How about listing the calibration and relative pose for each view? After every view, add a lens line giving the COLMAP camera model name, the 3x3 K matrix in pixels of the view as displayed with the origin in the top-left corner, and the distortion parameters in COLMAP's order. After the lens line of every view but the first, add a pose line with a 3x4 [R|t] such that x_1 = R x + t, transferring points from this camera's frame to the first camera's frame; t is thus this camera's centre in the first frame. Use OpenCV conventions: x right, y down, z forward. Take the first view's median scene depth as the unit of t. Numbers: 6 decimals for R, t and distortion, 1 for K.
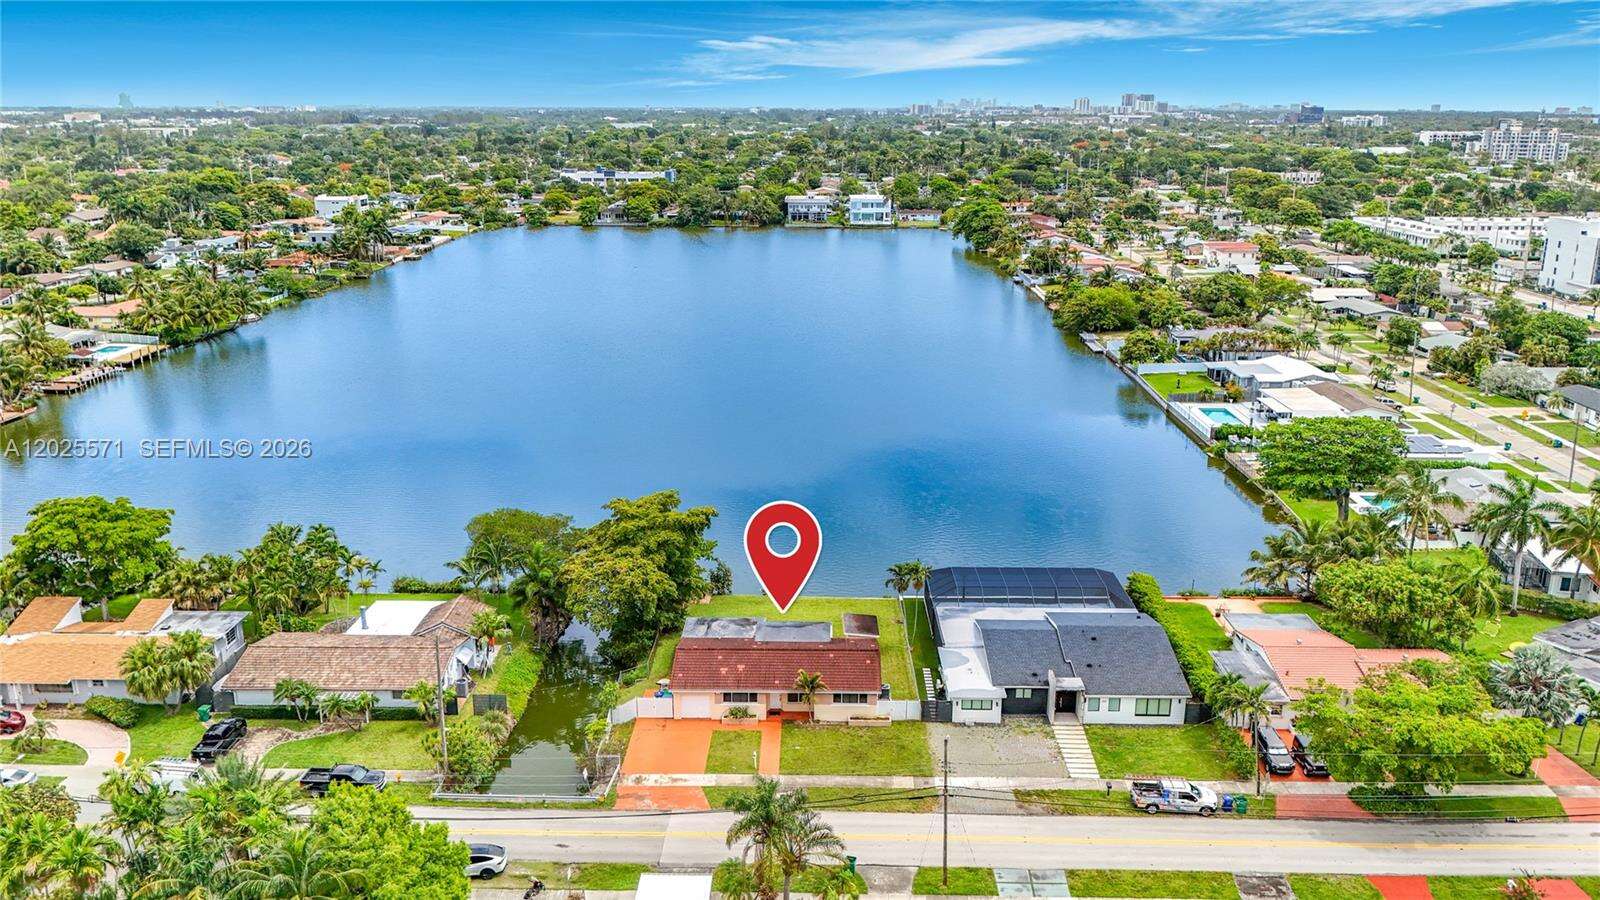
lens RADIAL K [[1220.8, 0, 800.0], [0, 1220.8, 450.0], [0, 0, 1]] dist [0.079014, -0.154170]
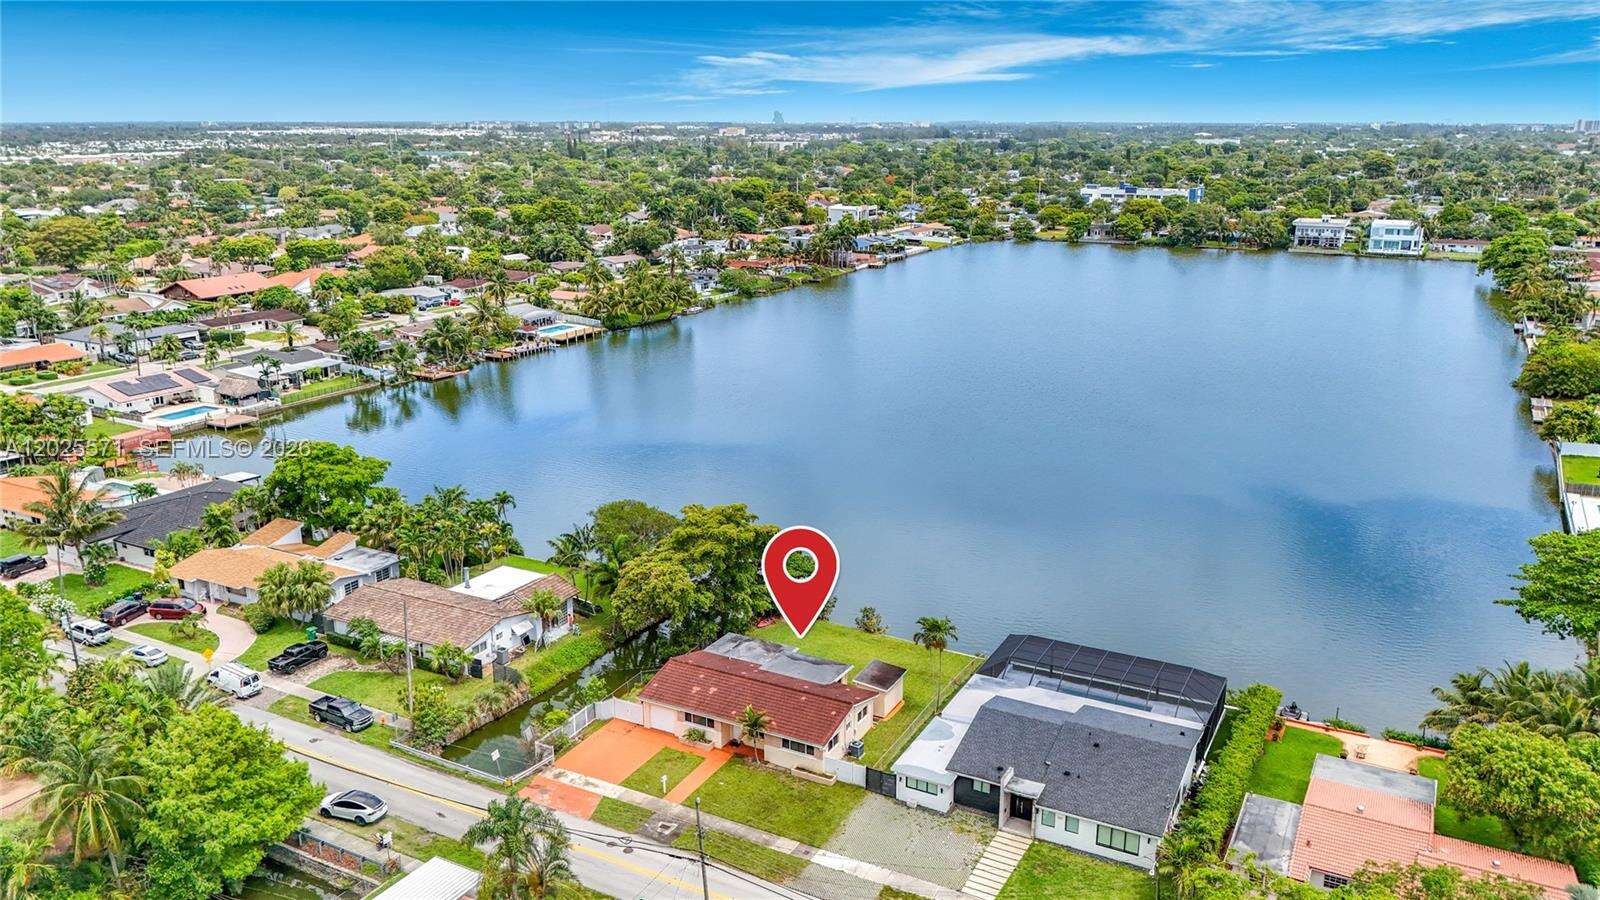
lens RADIAL K [[1209.6, 0, 800.0], [0, 1209.6, 450.0], [0, 0, 1]] dist [0.061711, -0.124514]
pose [[0.886896, 0.120658, -0.445933, 0.196312], [-0.124768, 0.991979, 0.020259, -0.019543], [0.444801, 0.037671, 0.894837, 0.070731]]
